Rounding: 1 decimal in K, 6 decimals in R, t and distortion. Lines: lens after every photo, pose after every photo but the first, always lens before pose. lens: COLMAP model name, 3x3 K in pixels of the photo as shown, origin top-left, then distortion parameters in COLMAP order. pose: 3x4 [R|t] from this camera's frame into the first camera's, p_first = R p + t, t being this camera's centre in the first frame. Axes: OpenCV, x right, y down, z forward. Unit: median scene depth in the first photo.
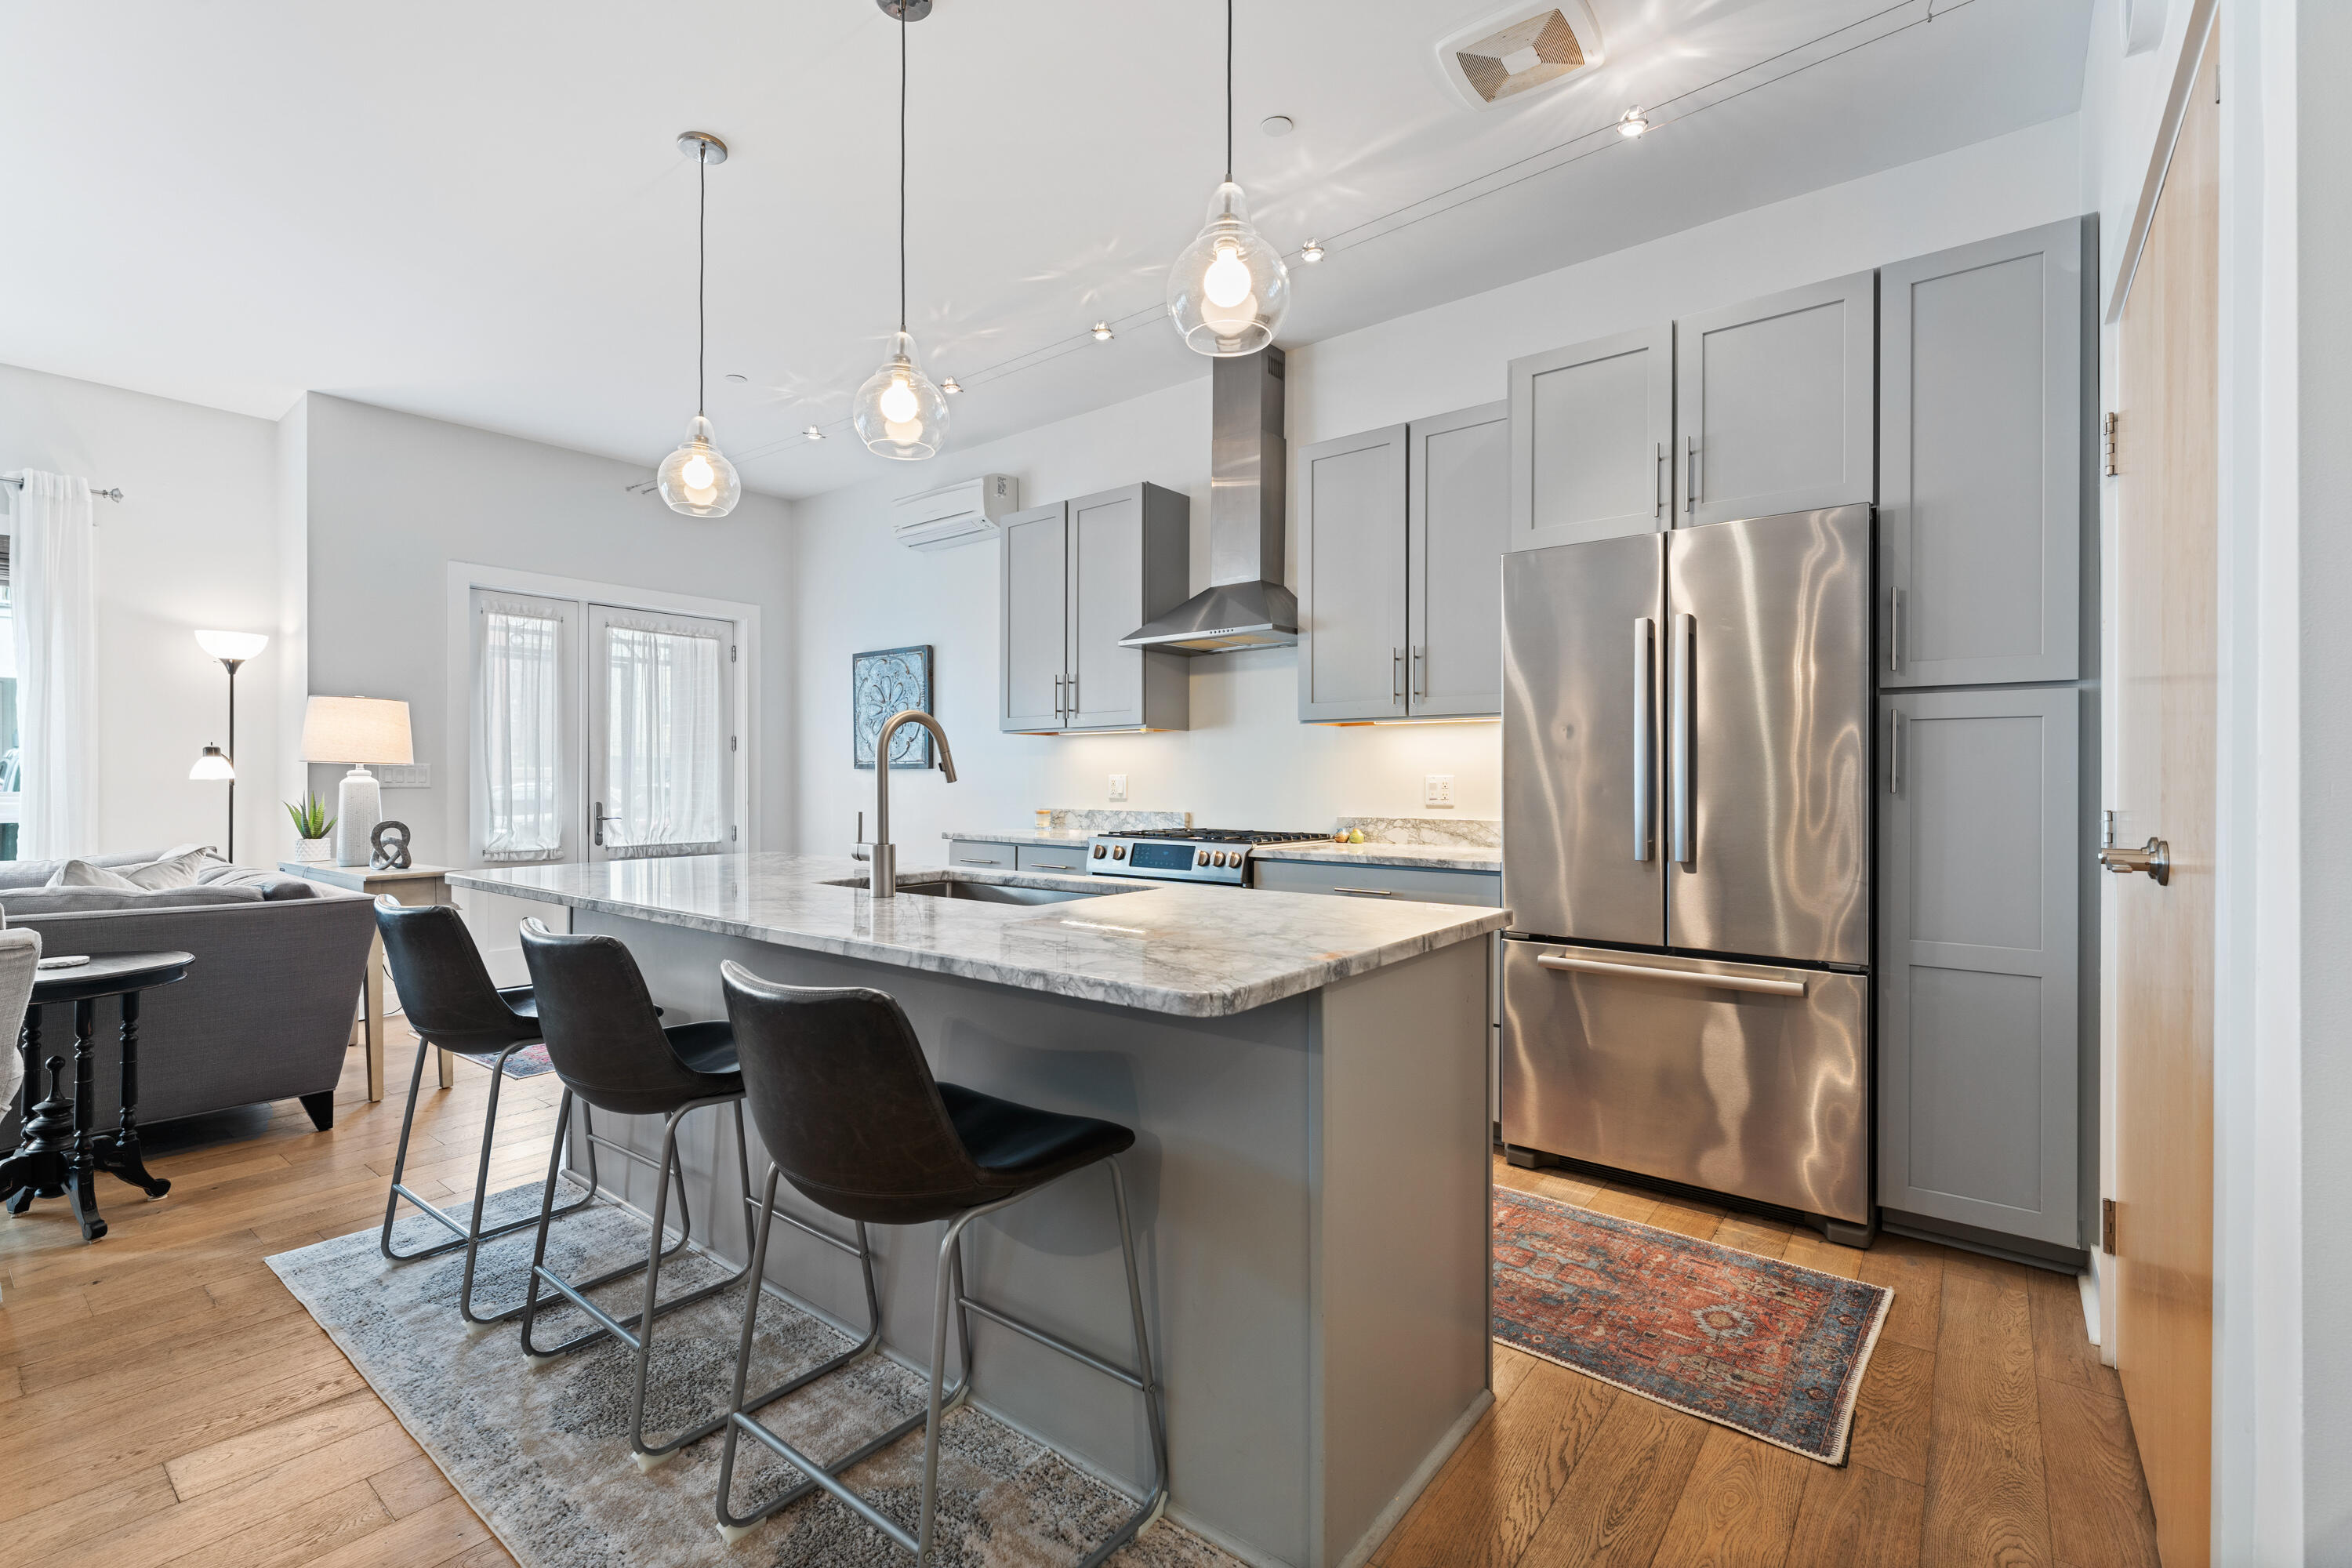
lens RADIAL K [[1016.1, 0, 1172.1], [0, 1016.1, 784.3], [0, 0, 1]] dist [-0.000455, 0.000212]
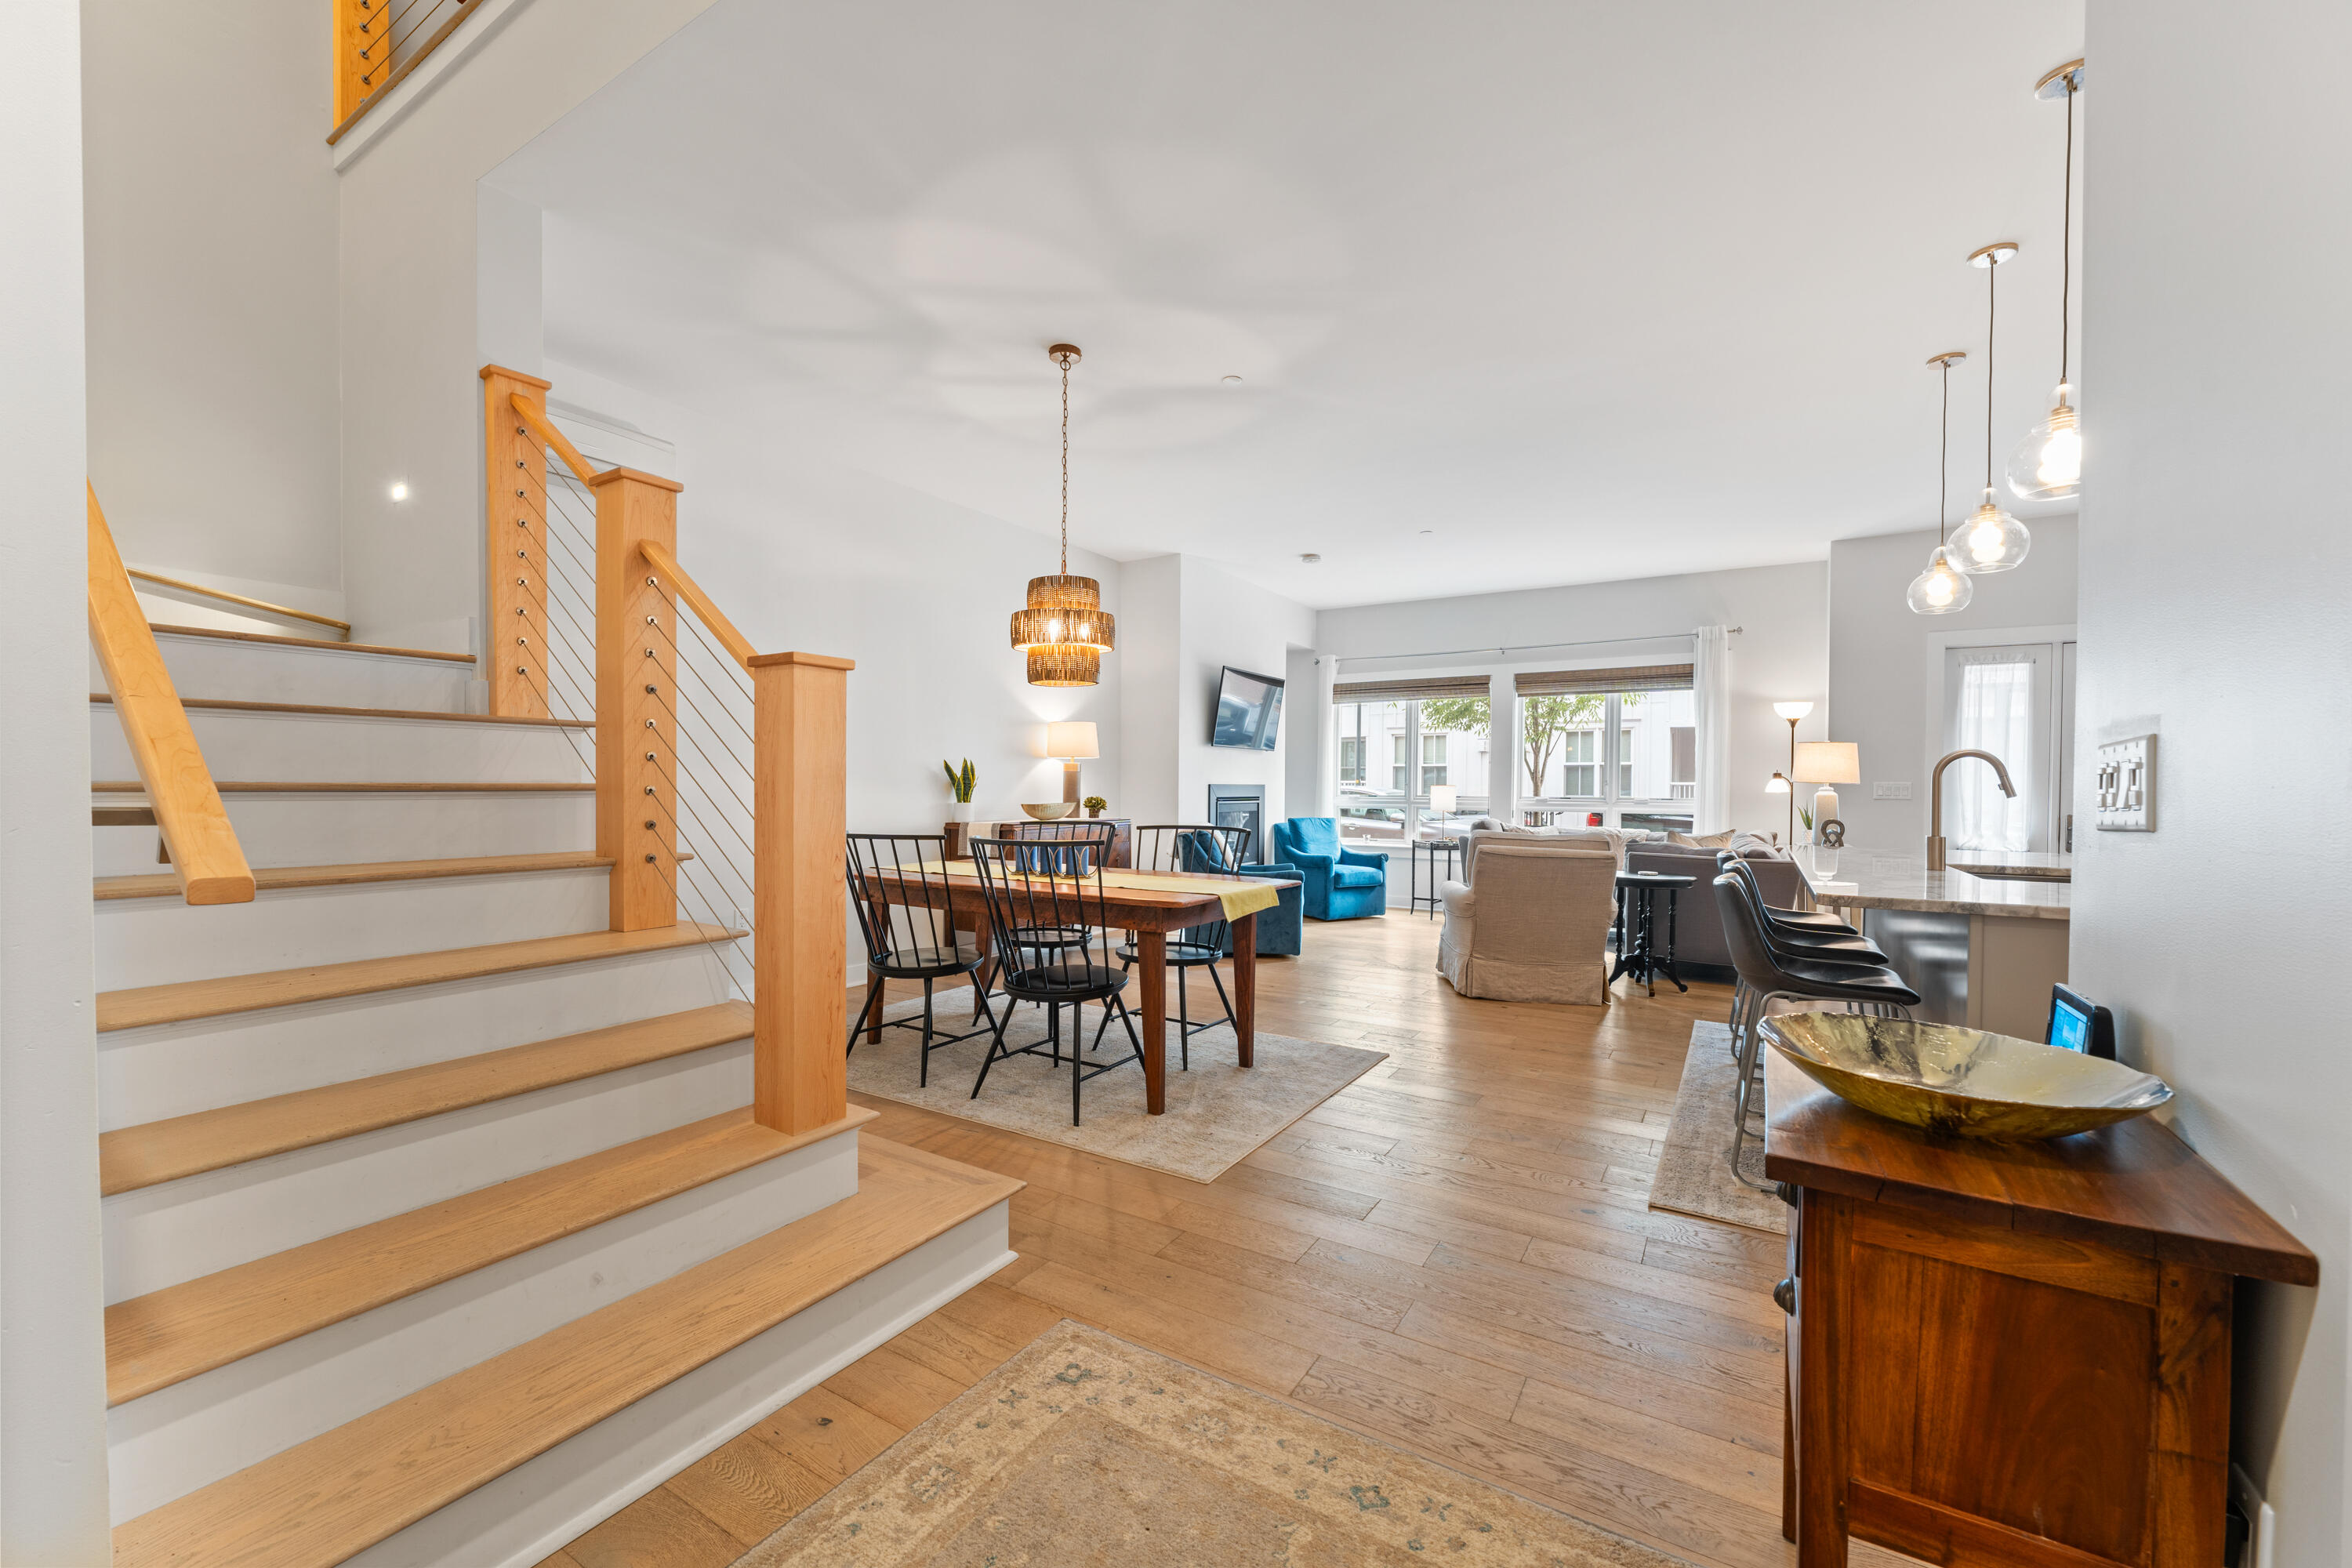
lens RADIAL K [[939.7, 0, 1167.7], [0, 939.7, 796.9], [0, 0, 1]] dist [-0.002541, 0.000008]
pose [[0.105923, 0.010015, -0.994324, 0.449415], [-0.010511, 0.999905, 0.008951, -0.001072], [0.994319, 0.009503, 0.106018, -0.146216]]
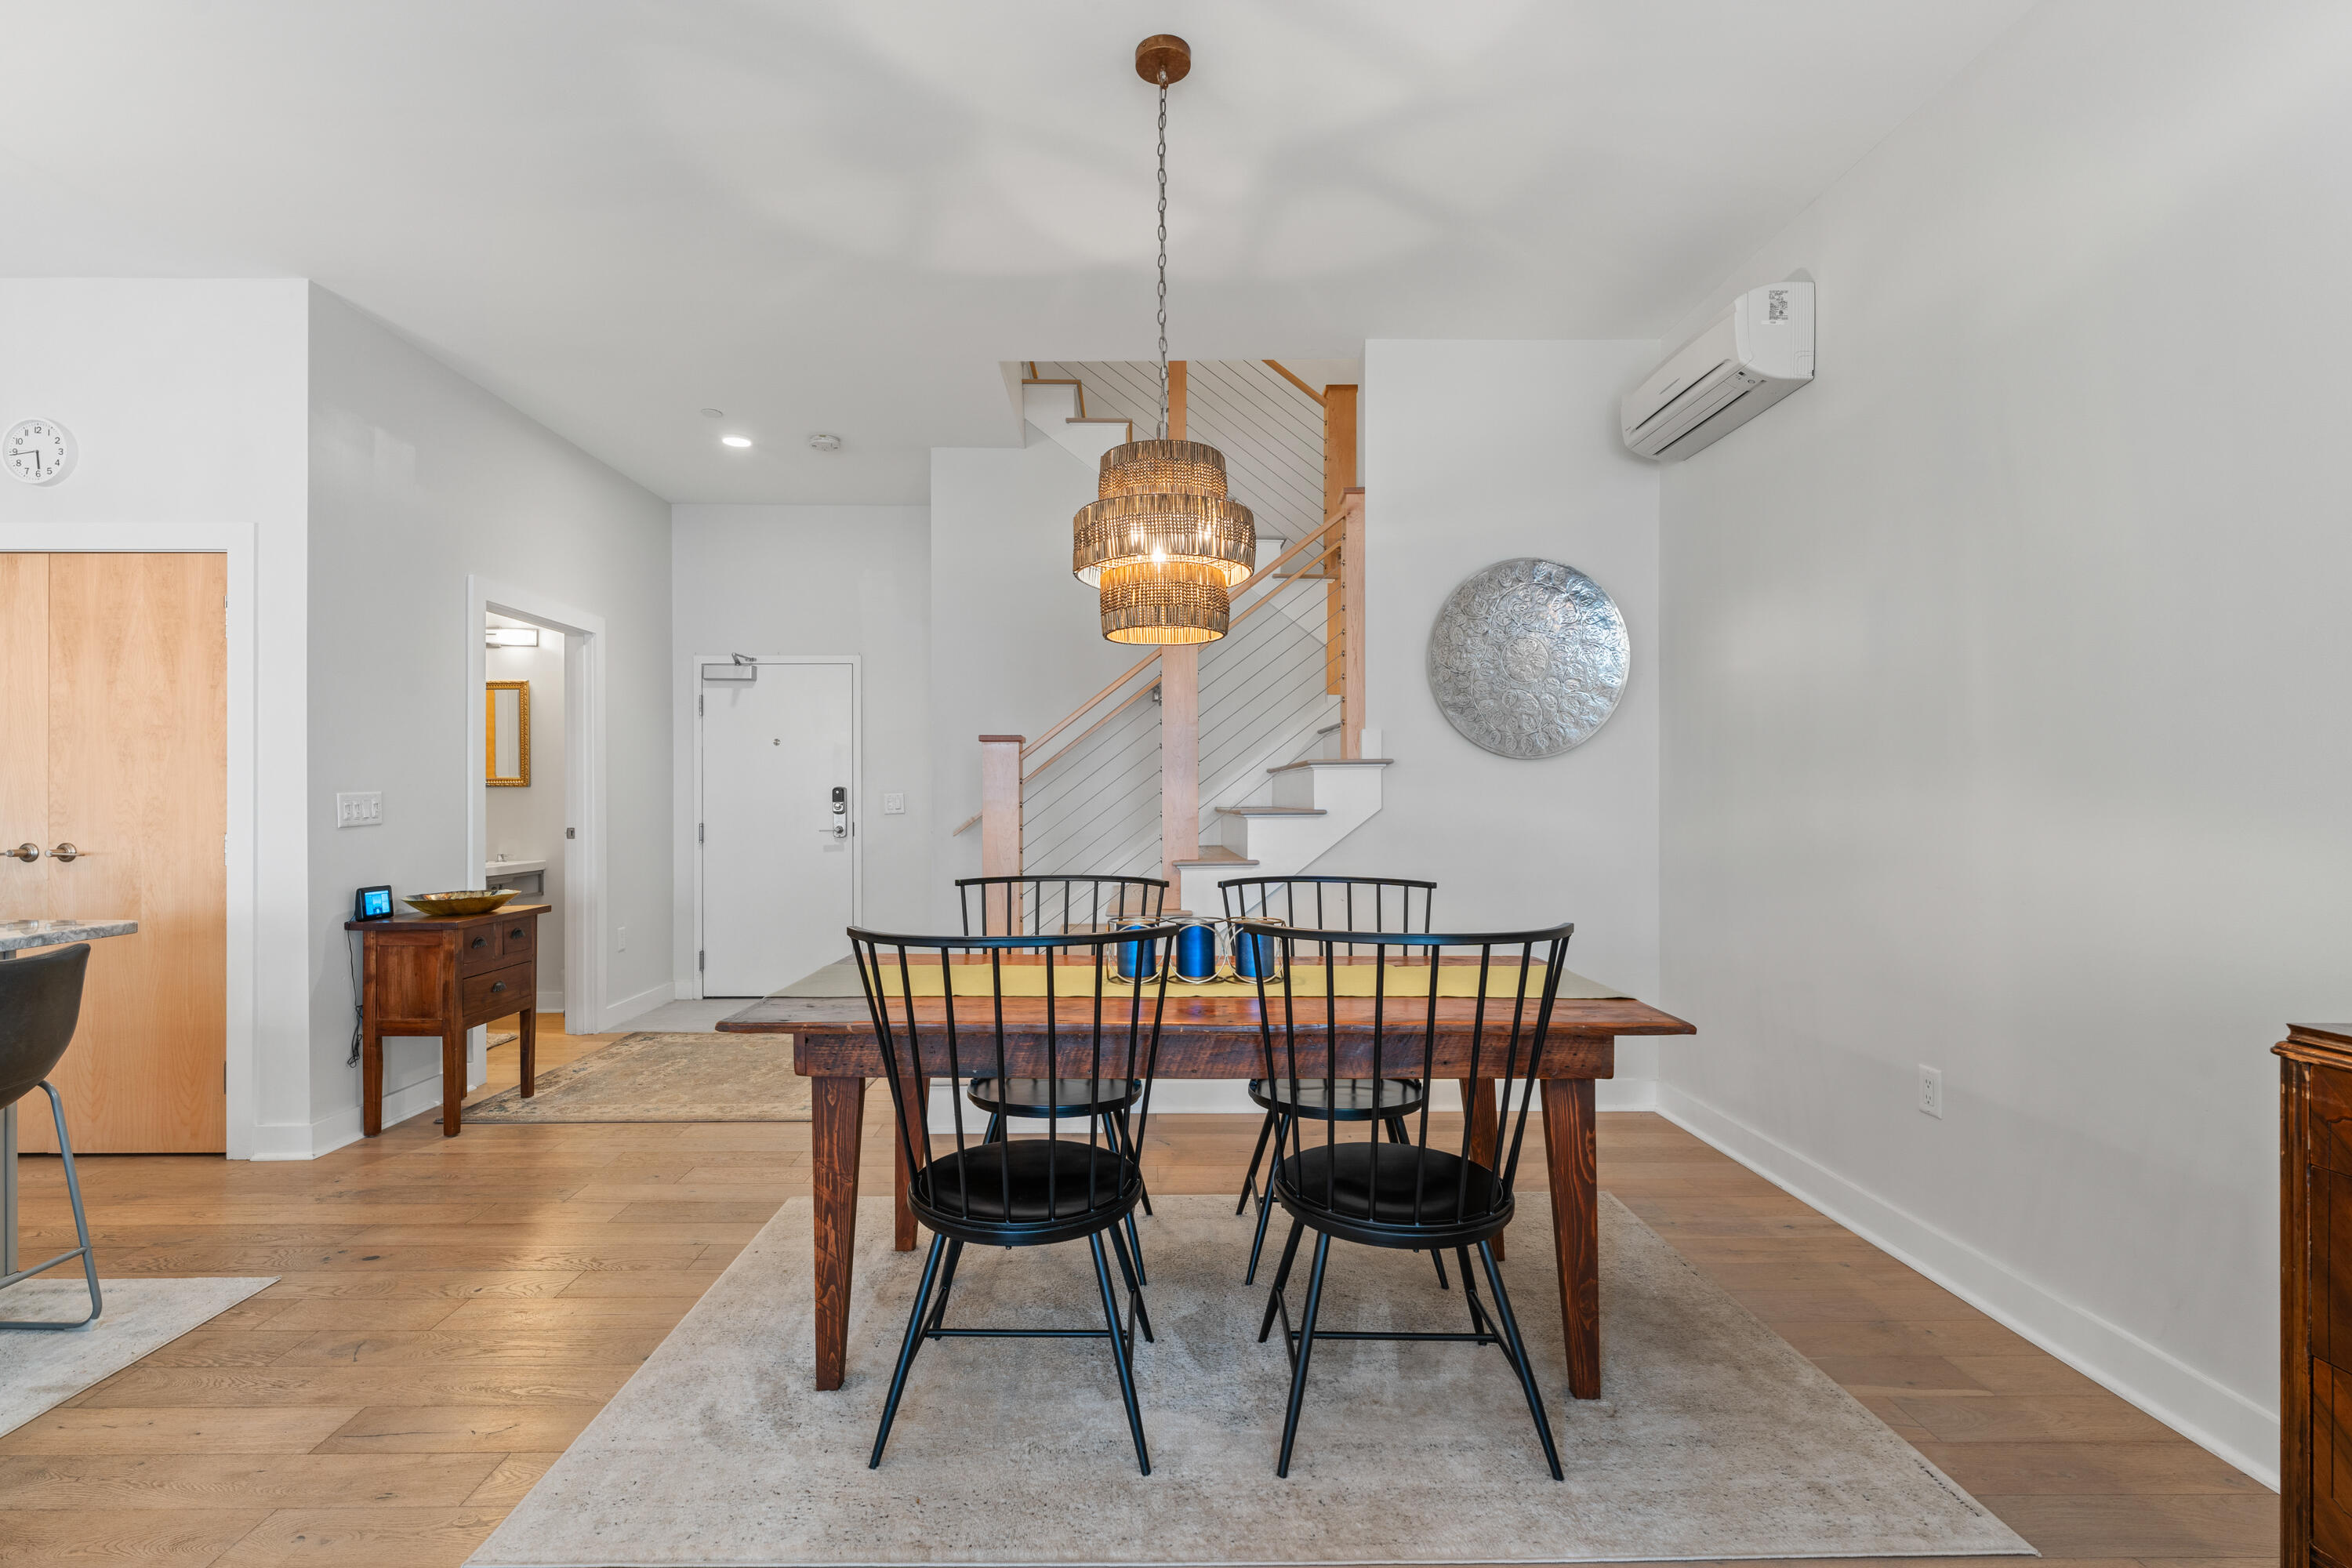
lens RADIAL K [[1078.3, 0, 1143.8], [0, 1078.3, 789.3], [0, 0, 1]] dist [-0.001100, -0.000133]
pose [[-0.621385, 0.004683, 0.783491, -0.746830], [0.003920, 0.999988, -0.002868, -0.015339], [-0.783495, 0.001289, -0.621396, 0.176817]]
